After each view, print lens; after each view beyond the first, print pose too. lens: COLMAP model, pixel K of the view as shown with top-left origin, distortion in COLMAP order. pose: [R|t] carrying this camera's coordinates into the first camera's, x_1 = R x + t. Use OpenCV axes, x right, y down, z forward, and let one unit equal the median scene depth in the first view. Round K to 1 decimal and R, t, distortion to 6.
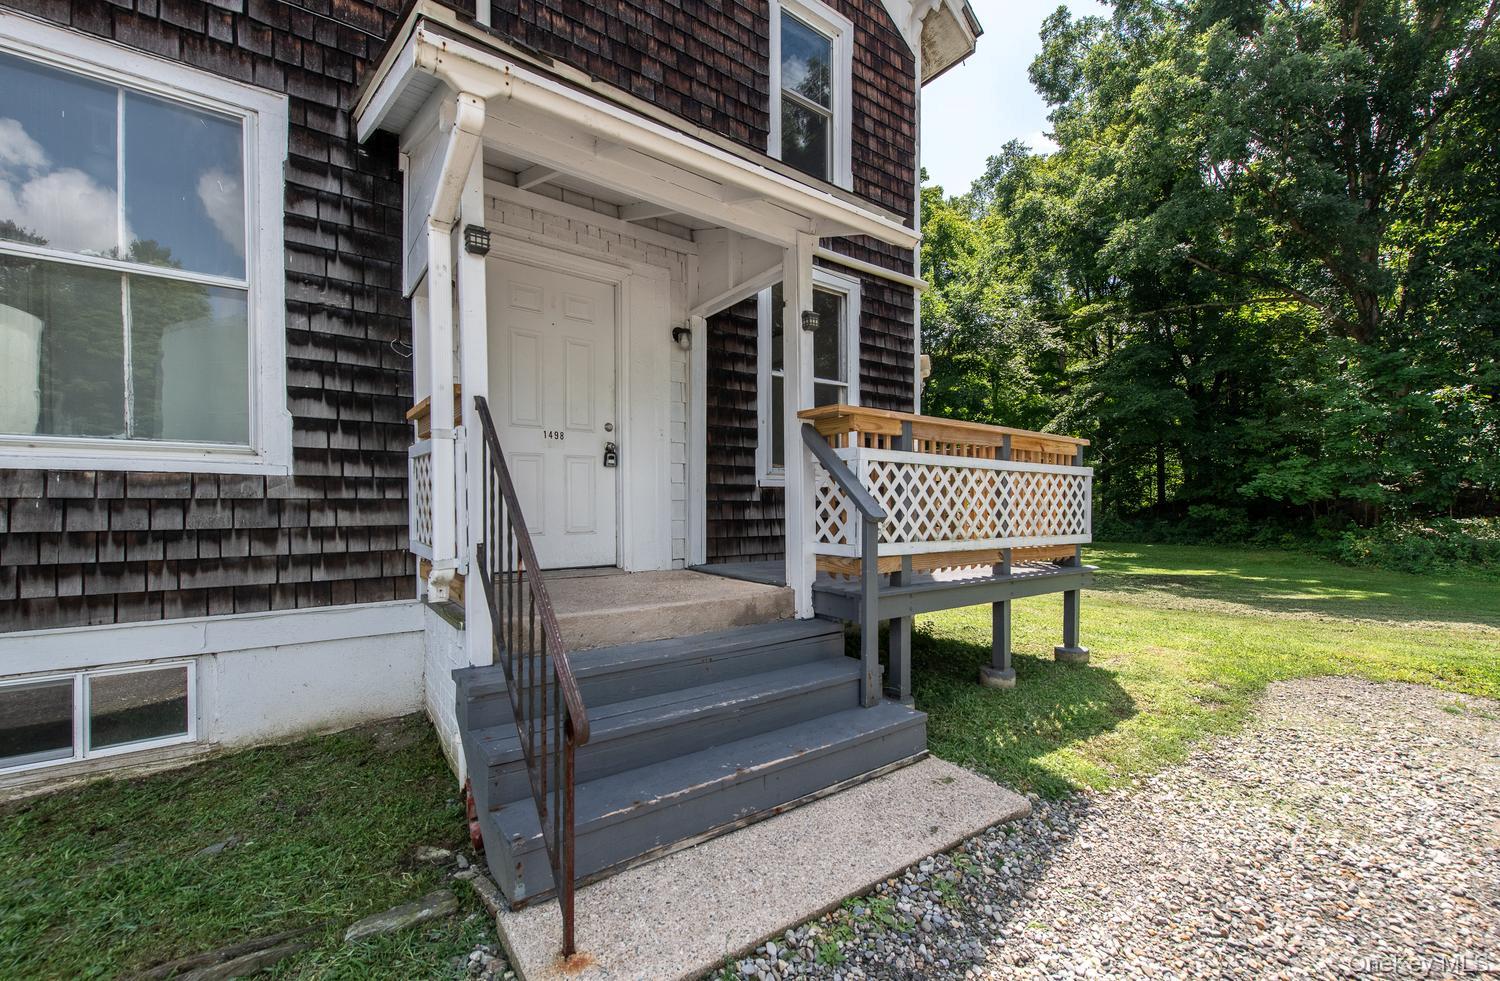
lens RADIAL K [[622.1, 0, 738.2], [0, 622.1, 513.1], [0, 0, 1]] dist [0.006350, -0.000790]
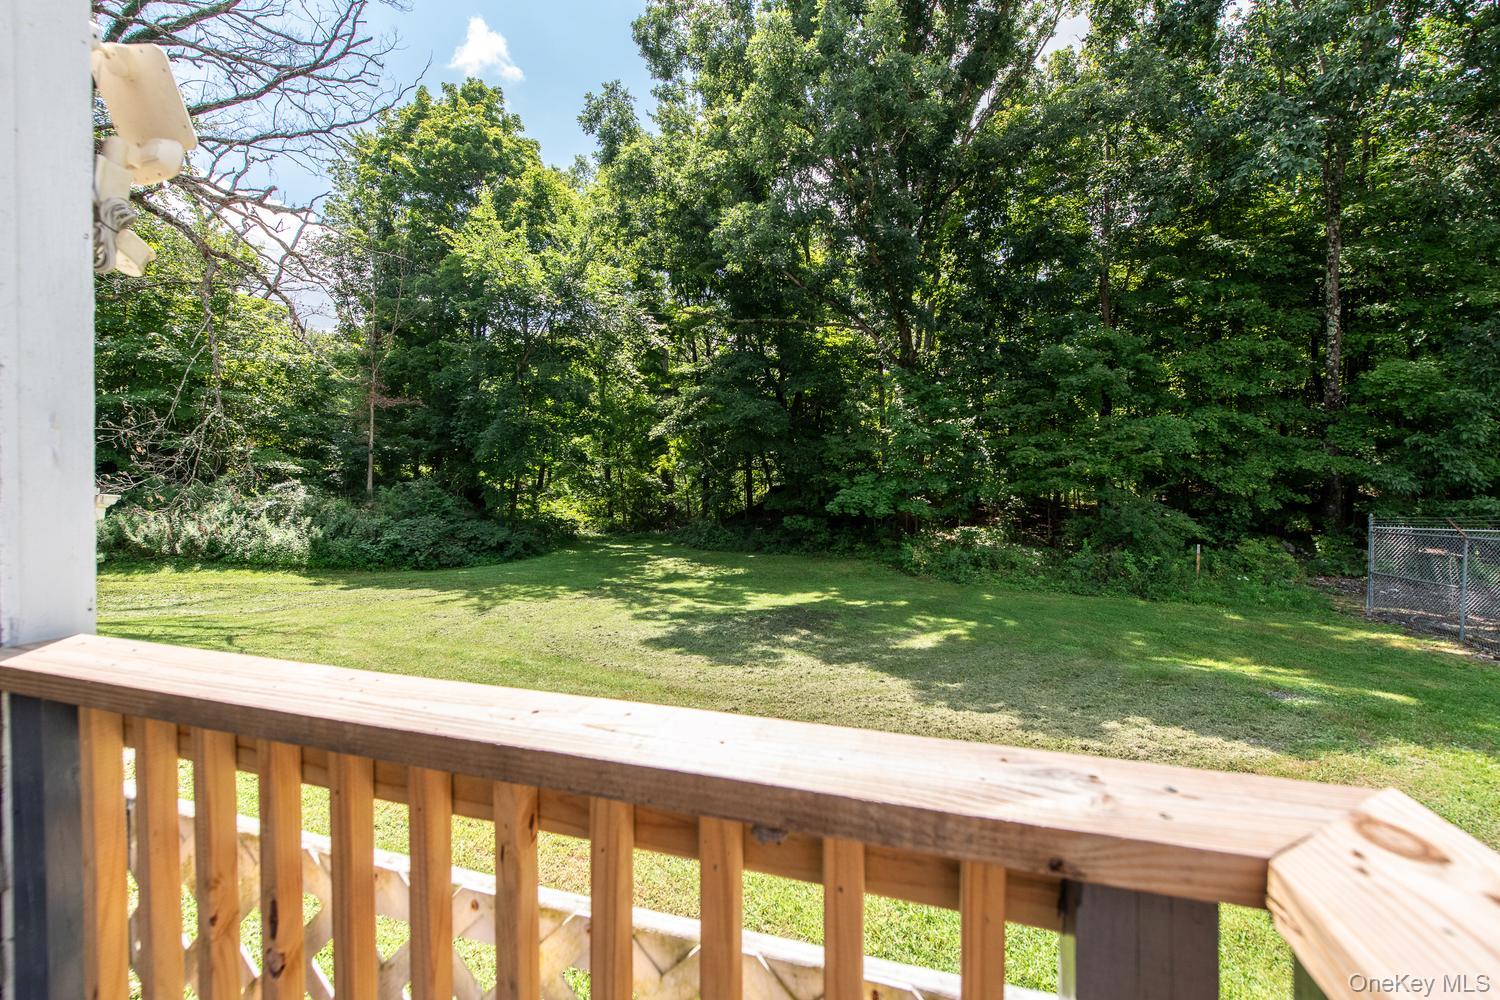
lens RADIAL K [[622.7, 0, 752.1], [0, 622.7, 502.4], [0, 0, 1]] dist [0.000683, 0.000063]
pose [[0.812434, -0.011287, 0.582944, 0.082264], [0.013714, 0.999906, 0.000248, -0.032569], [-0.582892, 0.007793, 0.812512, 0.189574]]
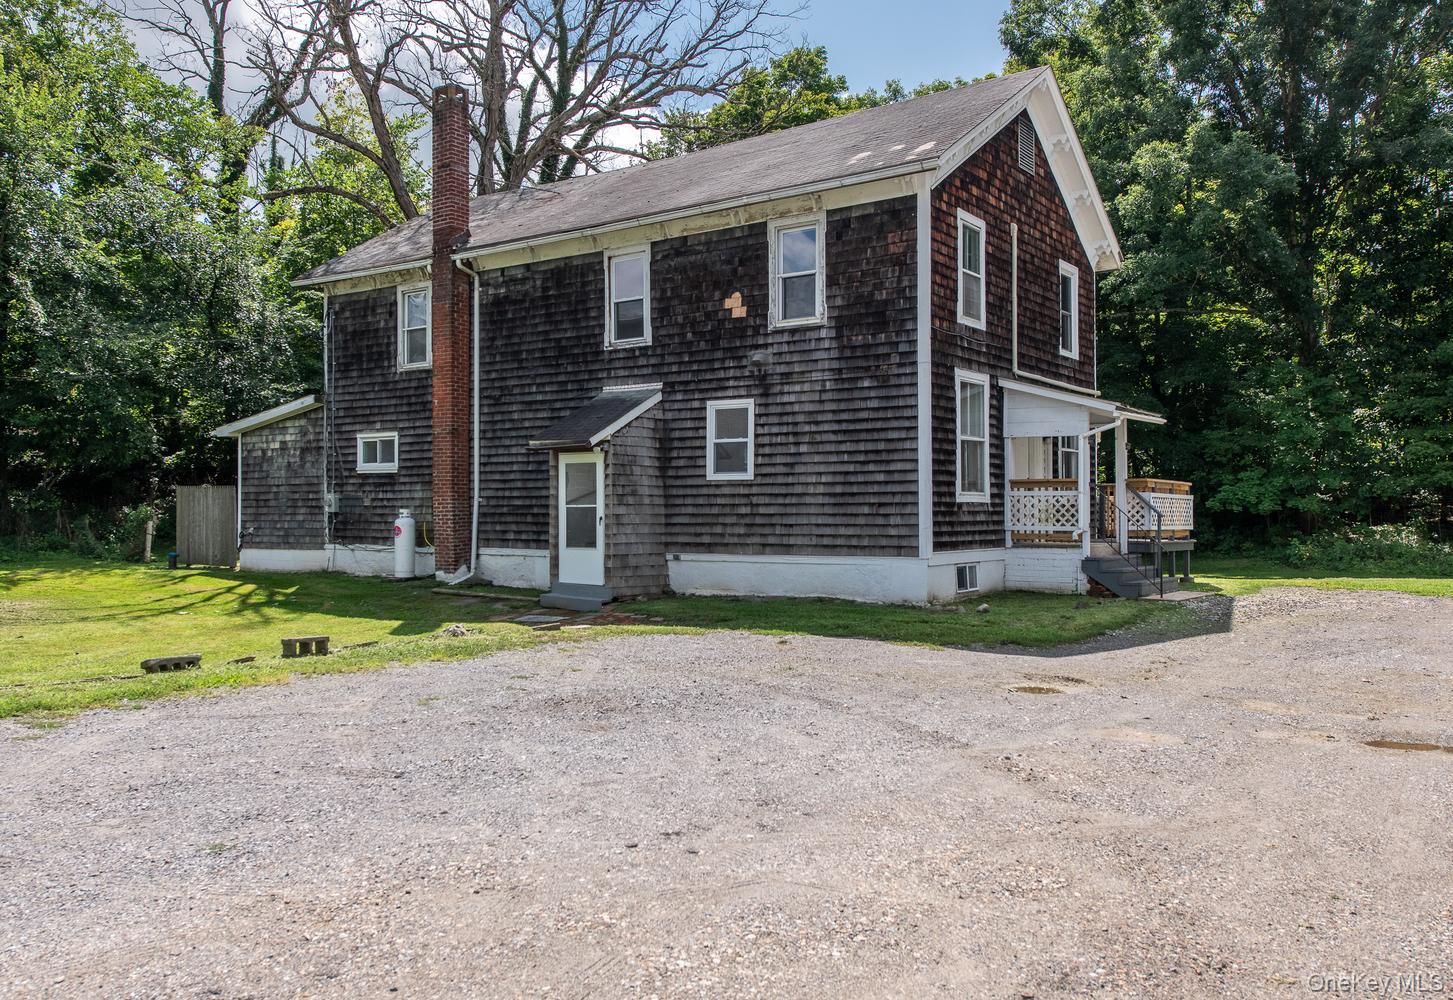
lens RADIAL K [[1158.4, 0, 720.0], [0, 1158.4, 499.6], [0, 0, 1]] dist [0.057084, 0.000864]
pose [[0.951532, 0.001498, 0.307546, -0.434503], [0.007666, 0.999562, -0.028586, 0.008784], [-0.307454, 0.029558, 0.951104, -0.458739]]
